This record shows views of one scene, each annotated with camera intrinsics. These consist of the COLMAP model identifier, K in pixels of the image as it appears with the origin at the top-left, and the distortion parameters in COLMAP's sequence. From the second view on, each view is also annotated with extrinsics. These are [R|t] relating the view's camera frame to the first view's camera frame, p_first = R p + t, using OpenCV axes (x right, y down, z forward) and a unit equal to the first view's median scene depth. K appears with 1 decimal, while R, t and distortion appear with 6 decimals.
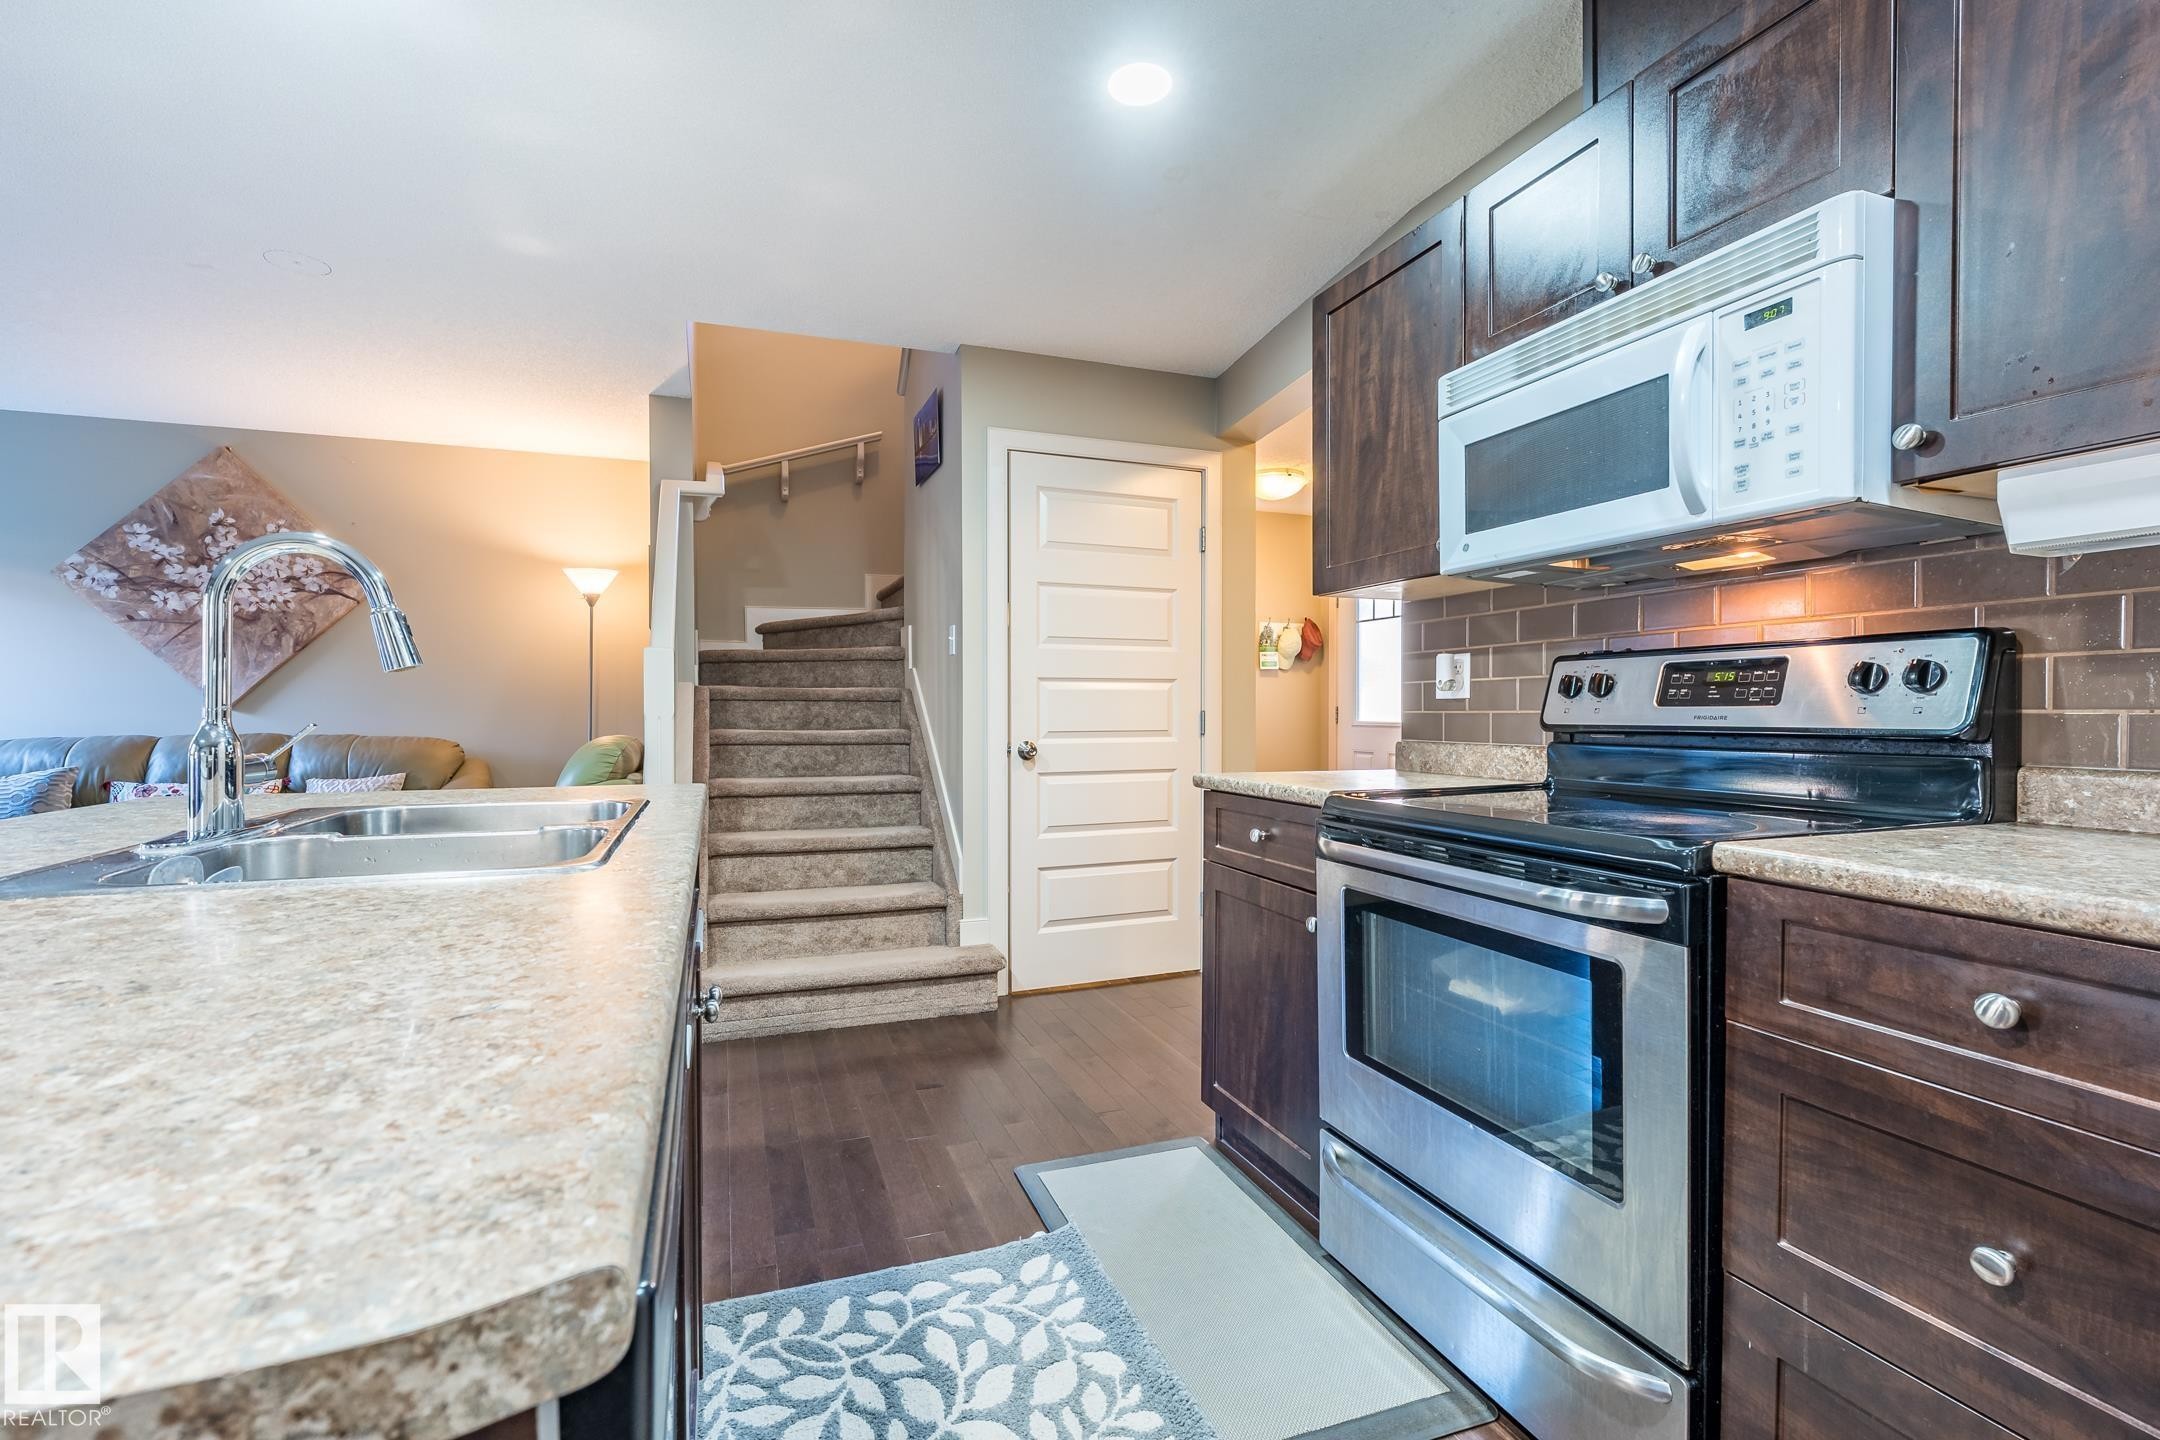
lens RADIAL K [[952.2, 0, 1077.6], [0, 952.2, 722.4], [0, 0, 1]] dist [-0.002624, 0.000050]
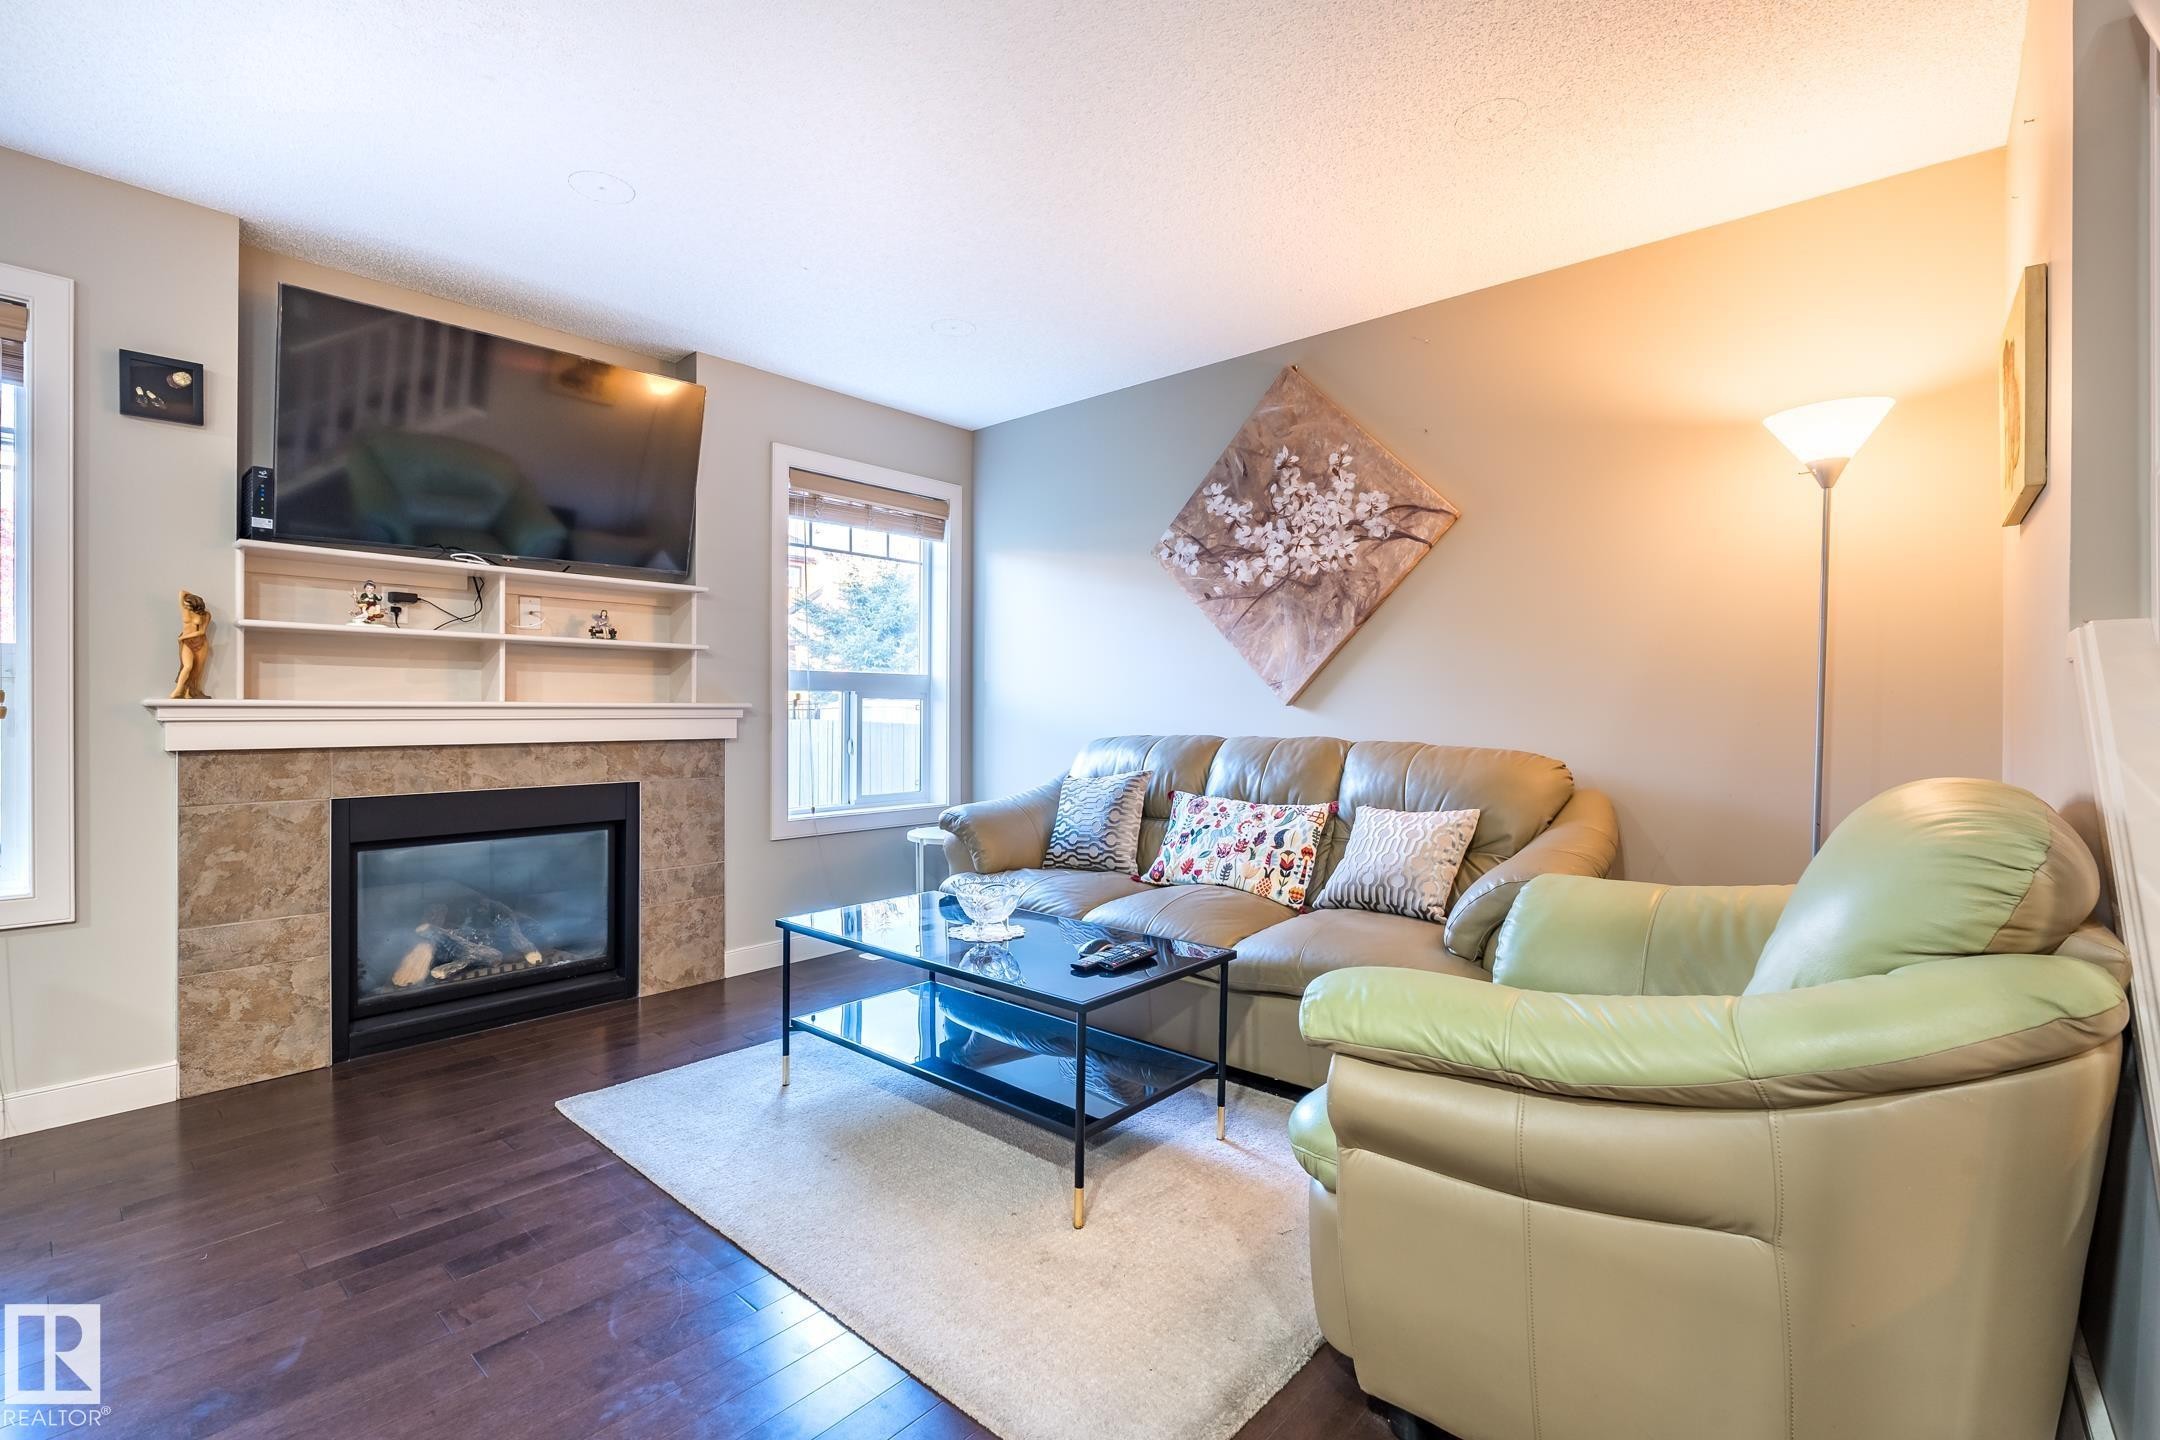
lens RADIAL K [[954.7, 0, 1086.6], [0, 954.7, 714.1], [0, 0, 1]] dist [-0.008518, 0.000684]
pose [[0.475949, 0.009540, -0.879421, -0.301878], [-0.015638, 0.999875, 0.002383, -0.005422], [0.879334, 0.012618, 0.476039, 0.506509]]
